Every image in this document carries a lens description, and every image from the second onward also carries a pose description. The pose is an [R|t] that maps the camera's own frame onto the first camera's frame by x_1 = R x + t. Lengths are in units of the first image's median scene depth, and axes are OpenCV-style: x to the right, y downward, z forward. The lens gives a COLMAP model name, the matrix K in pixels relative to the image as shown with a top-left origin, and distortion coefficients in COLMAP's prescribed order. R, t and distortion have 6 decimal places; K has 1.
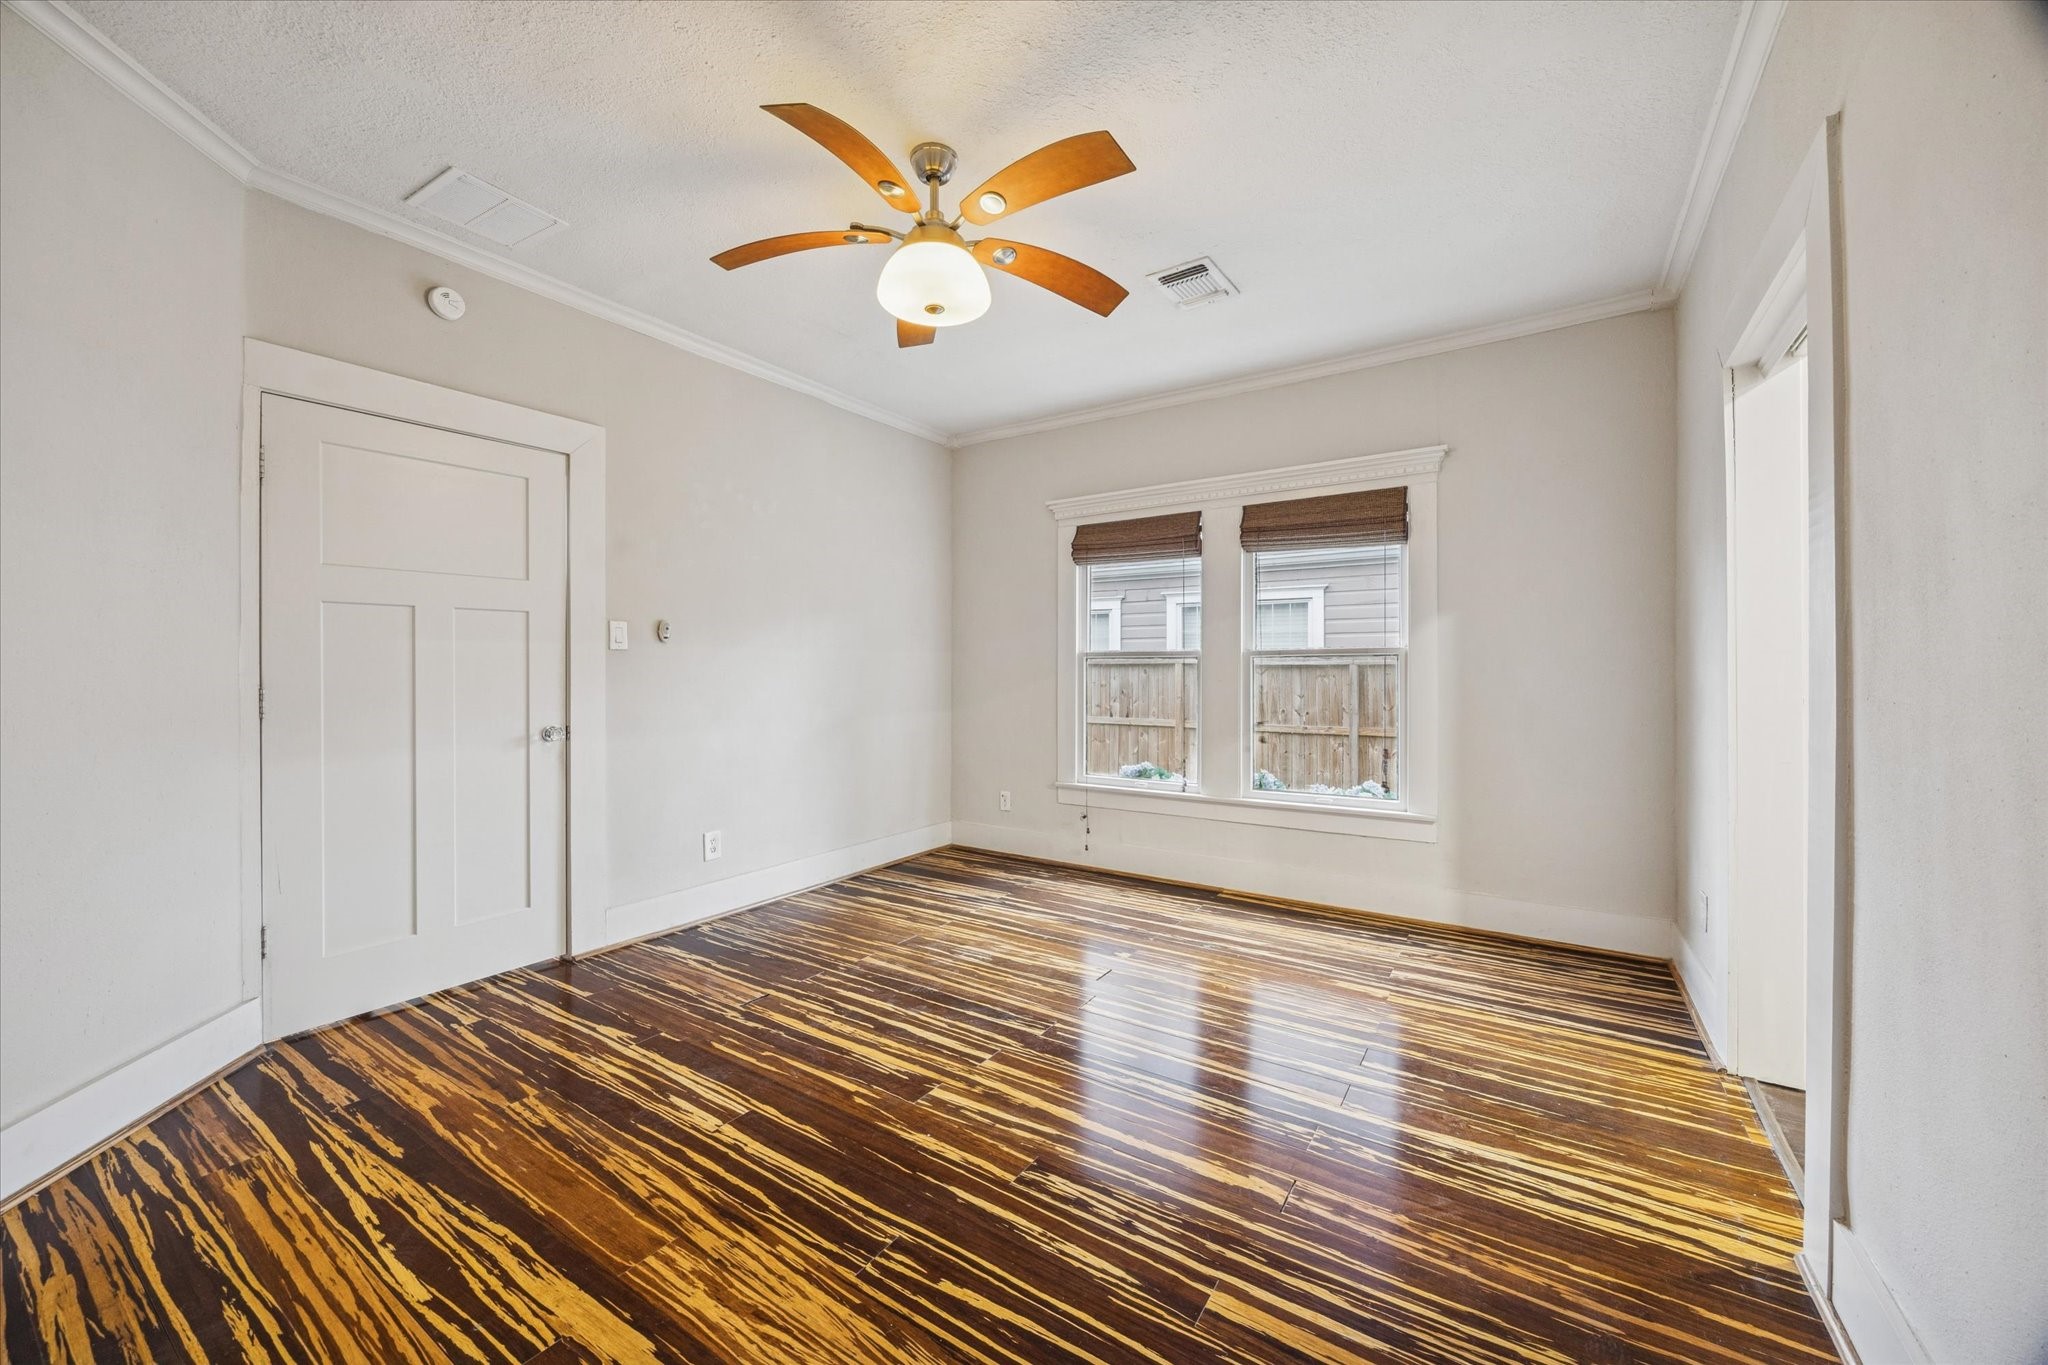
lens RADIAL K [[801.2, 0, 1019.7], [0, 801.2, 684.5], [0, 0, 1]] dist [-0.003574, -0.000566]
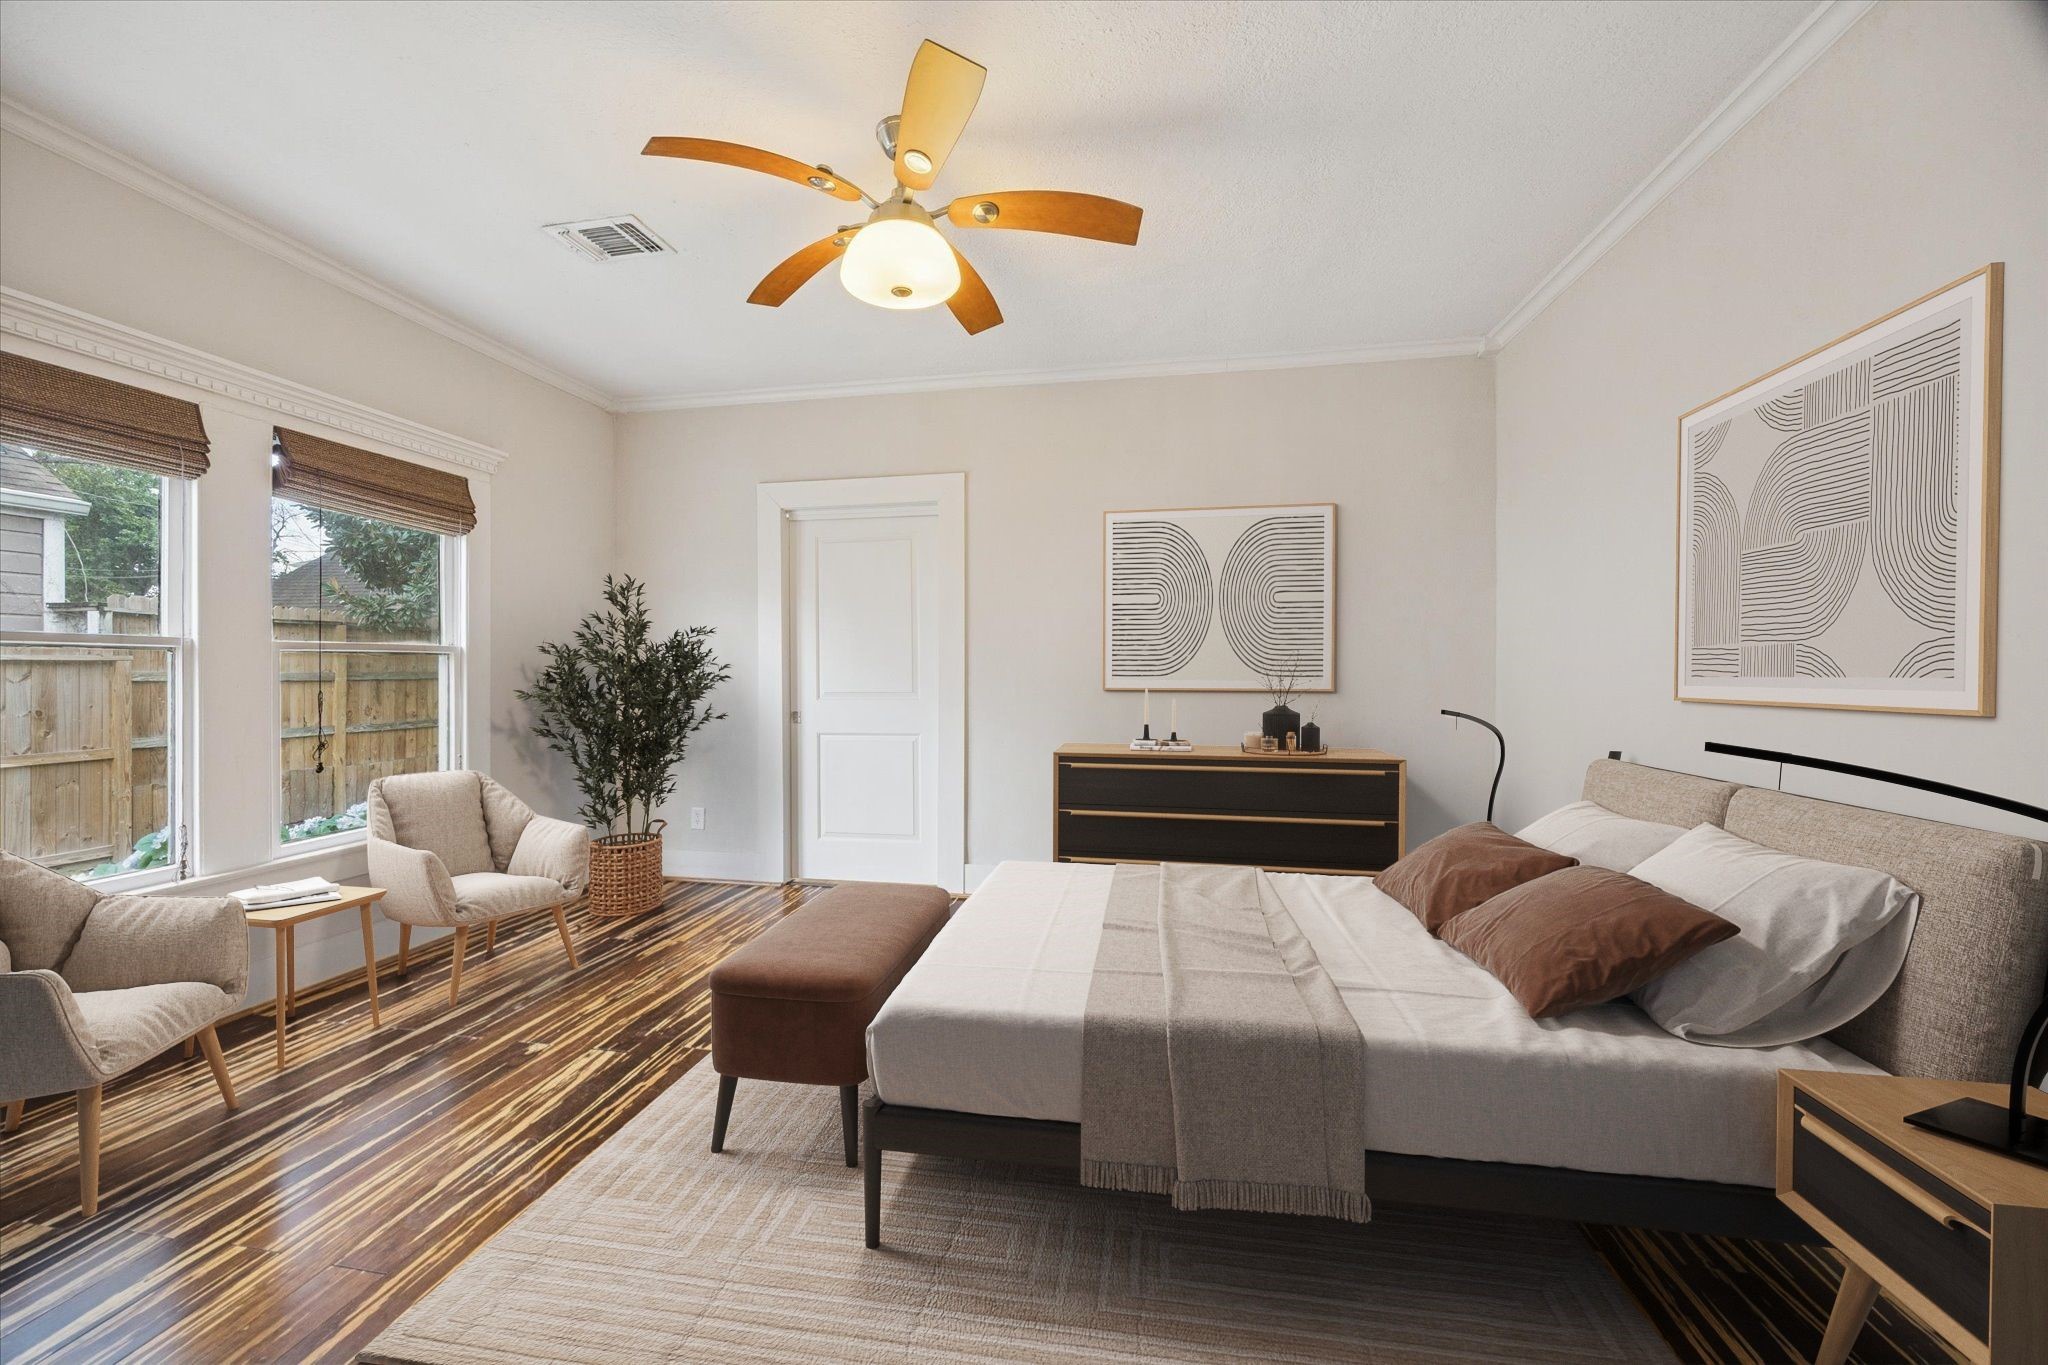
lens RADIAL K [[801.2, 0, 1015.3], [0, 801.2, 673.9], [0, 0, 1]] dist [-0.003574, -0.000566]
pose [[-0.420567, -0.002195, 0.907259, -0.693623], [0.010853, 0.999913, 0.007451, -0.012429], [-0.907197, 0.012980, -0.420507, 0.849139]]
